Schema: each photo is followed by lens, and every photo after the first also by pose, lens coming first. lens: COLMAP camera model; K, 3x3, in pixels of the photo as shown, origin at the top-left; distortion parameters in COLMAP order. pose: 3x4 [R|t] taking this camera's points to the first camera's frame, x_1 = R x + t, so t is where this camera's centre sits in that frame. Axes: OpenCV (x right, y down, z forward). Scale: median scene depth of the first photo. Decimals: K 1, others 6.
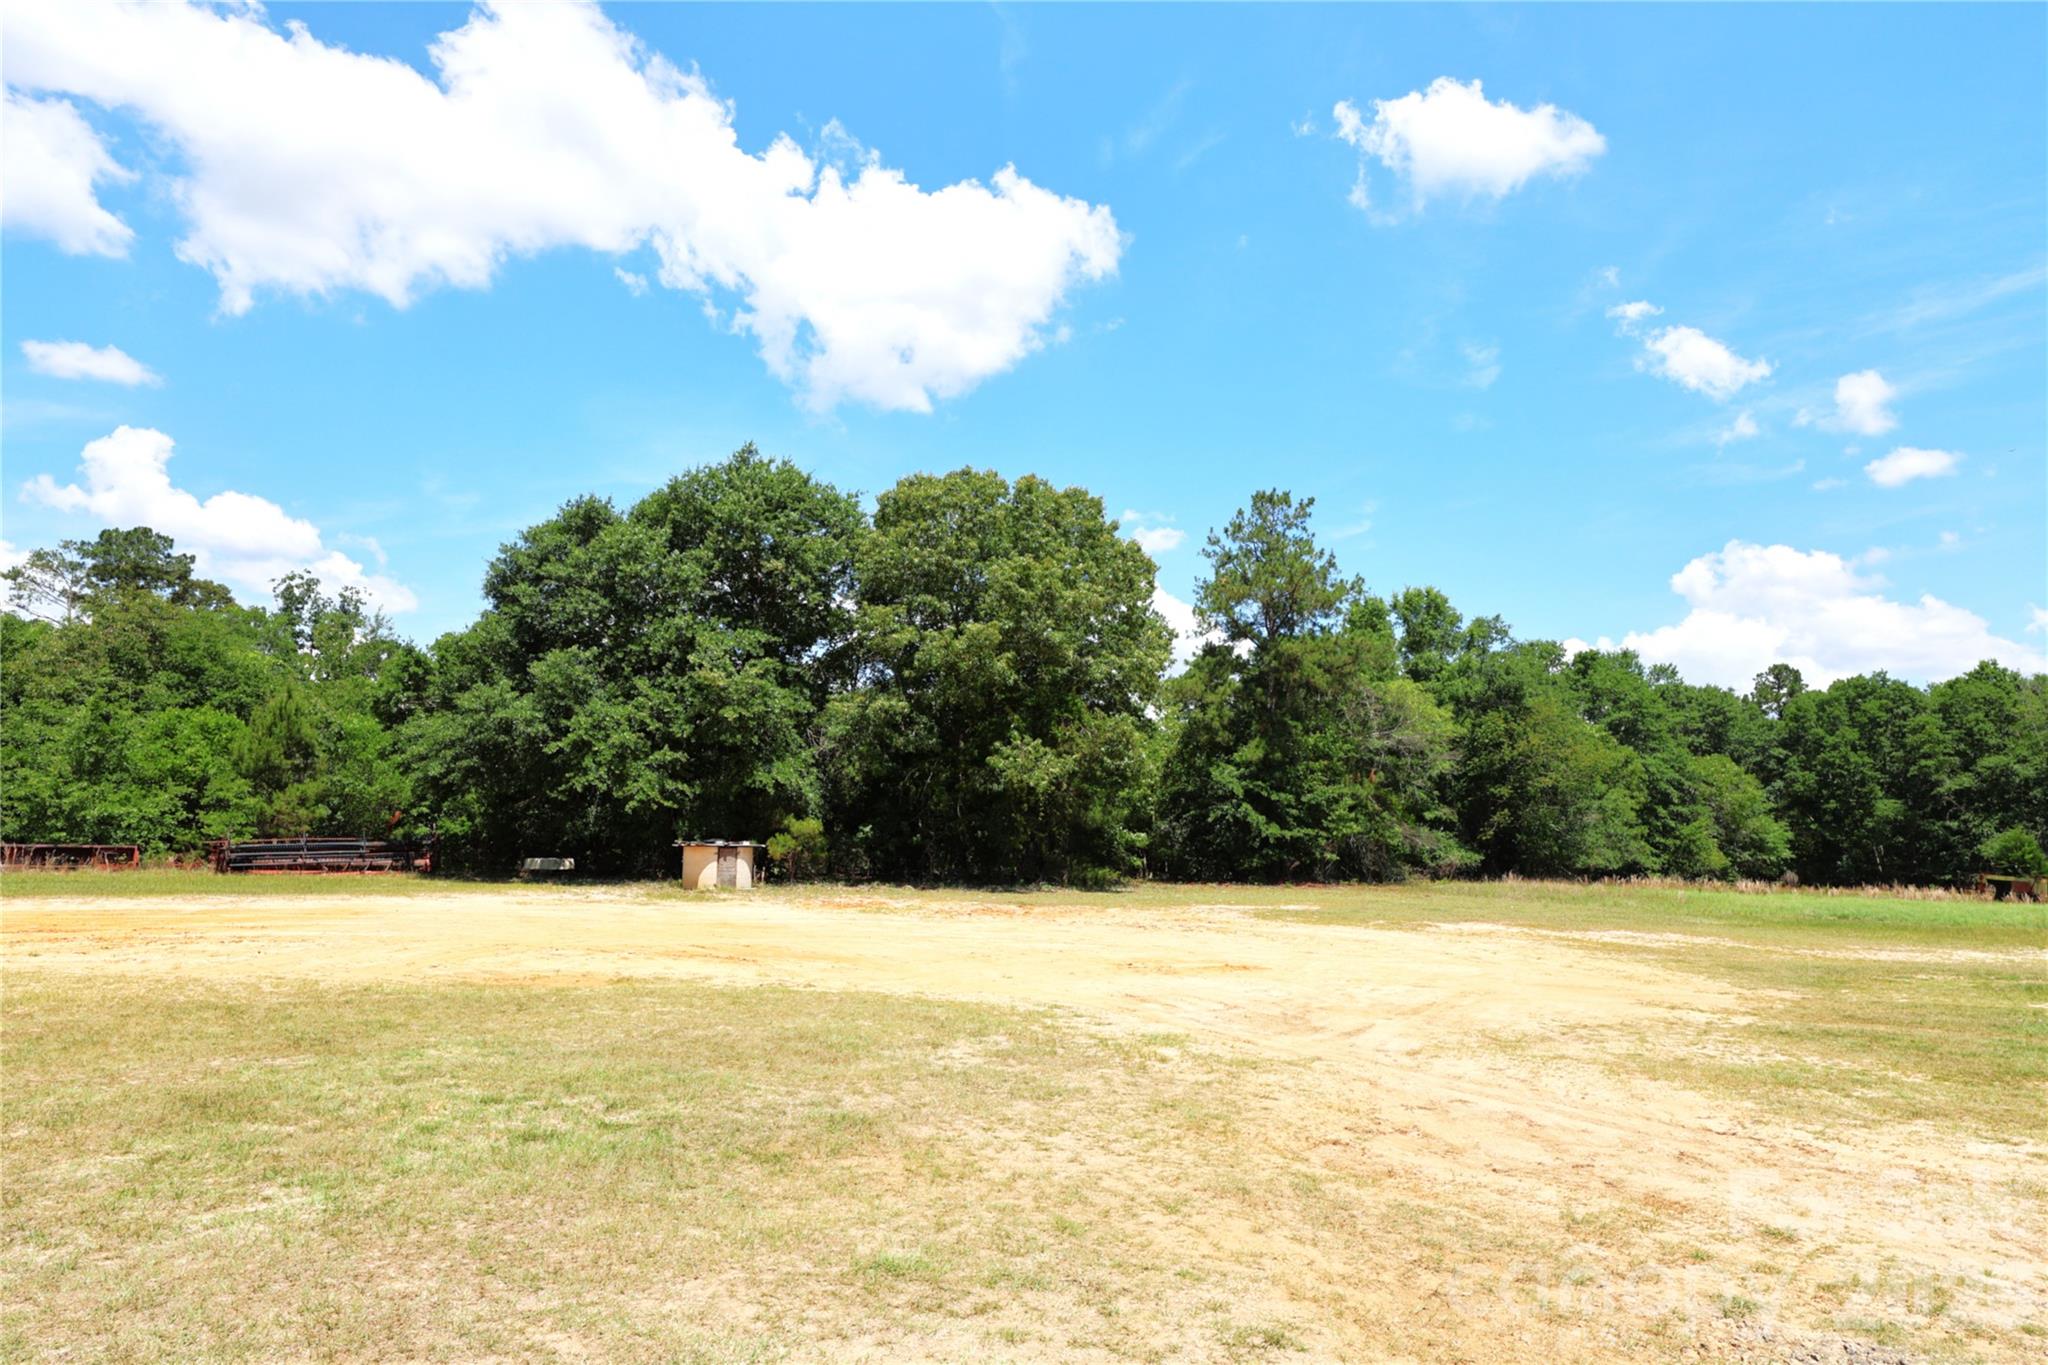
lens RADIAL K [[1121.7, 0, 1028.8], [0, 1121.7, 685.0], [0, 0, 1]] dist [0.000197, -0.000881]
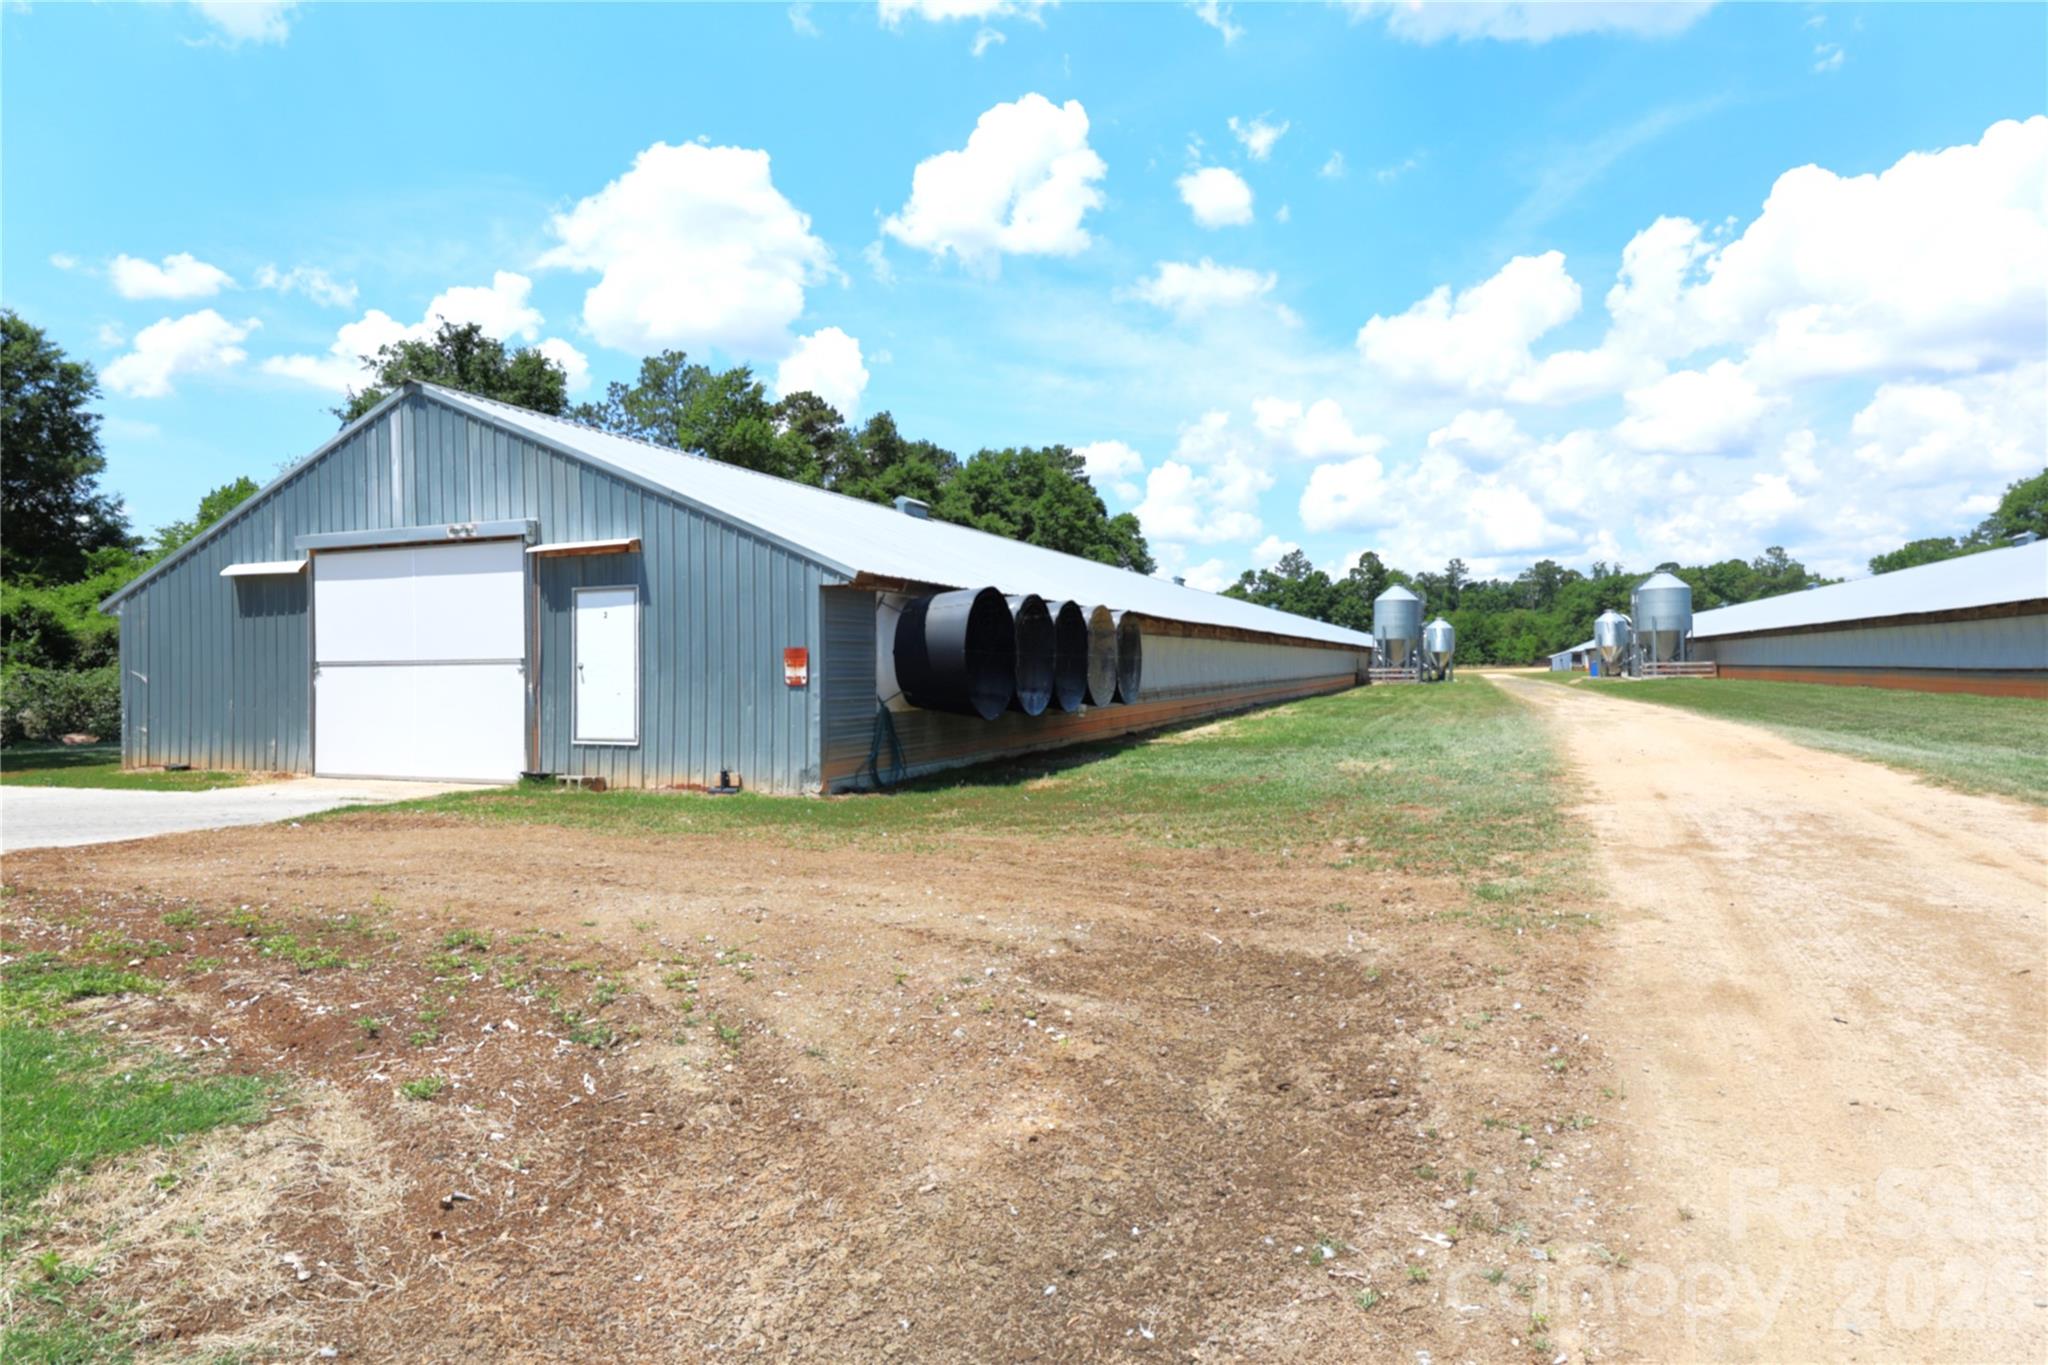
lens RADIAL K [[1126.9, 0, 1027.9], [0, 1126.9, 687.3], [0, 0, 1]] dist [0.002259, -0.000083]
pose [[0.344044, -0.012872, -0.938865, 3.744063], [0.166563, 0.984884, 0.047533, -0.420417], [0.924062, -0.172734, 0.340988, -3.288374]]
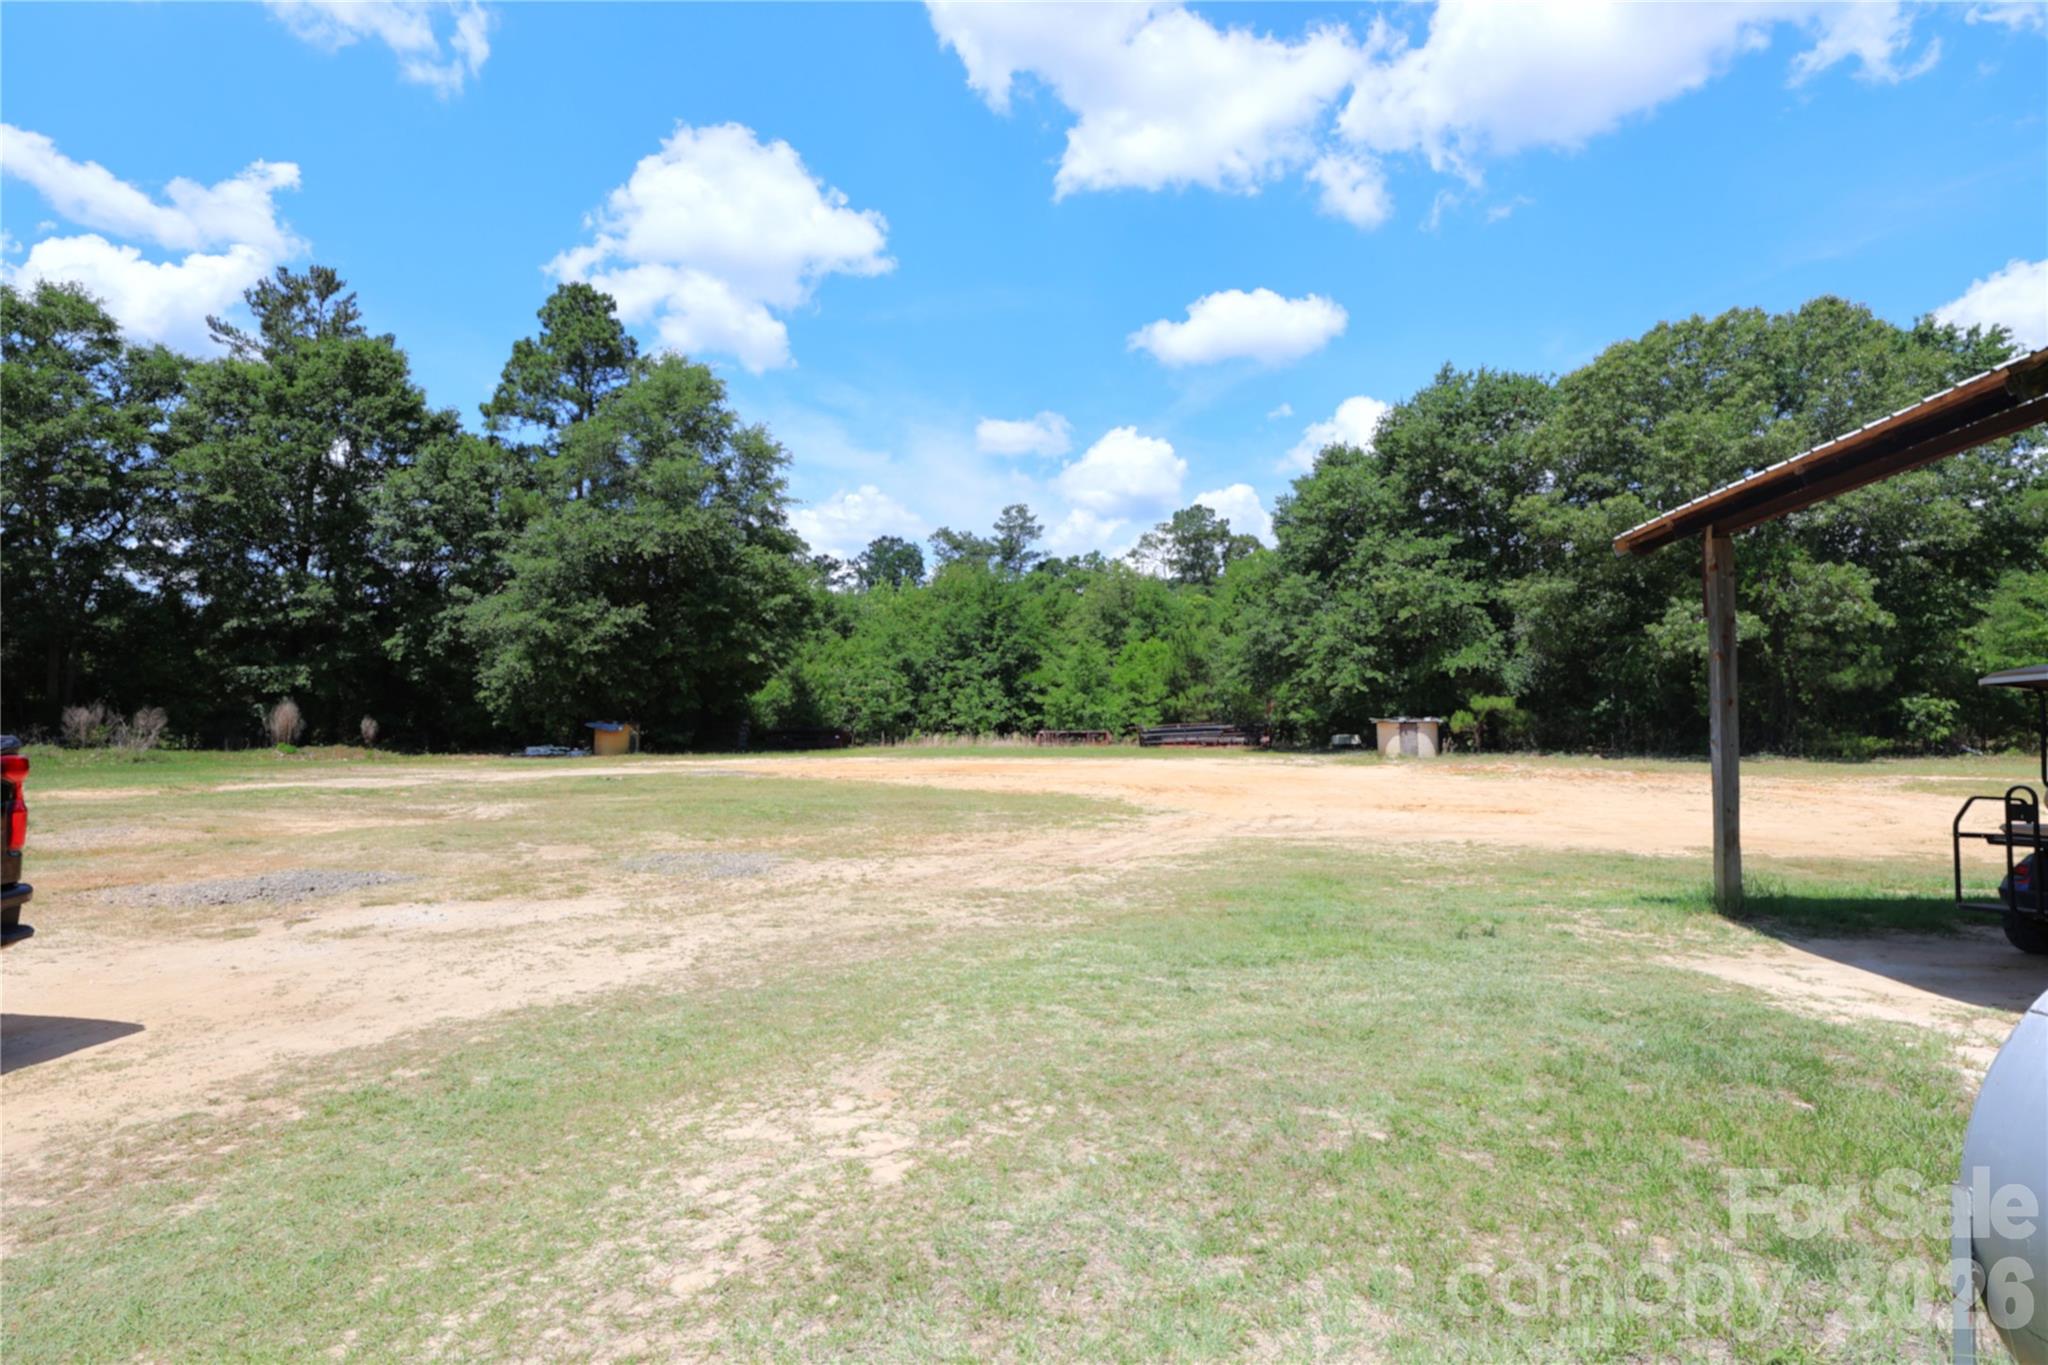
lens RADIAL K [[1121.7, 0, 1028.8], [0, 1121.7, 685.0], [0, 0, 1]] dist [0.000197, -0.000881]
pose [[0.598486, -0.050526, -0.799539, 0.422980], [0.130353, 0.990851, 0.034958, 0.008226], [0.790458, -0.125144, 0.599596, -0.039741]]
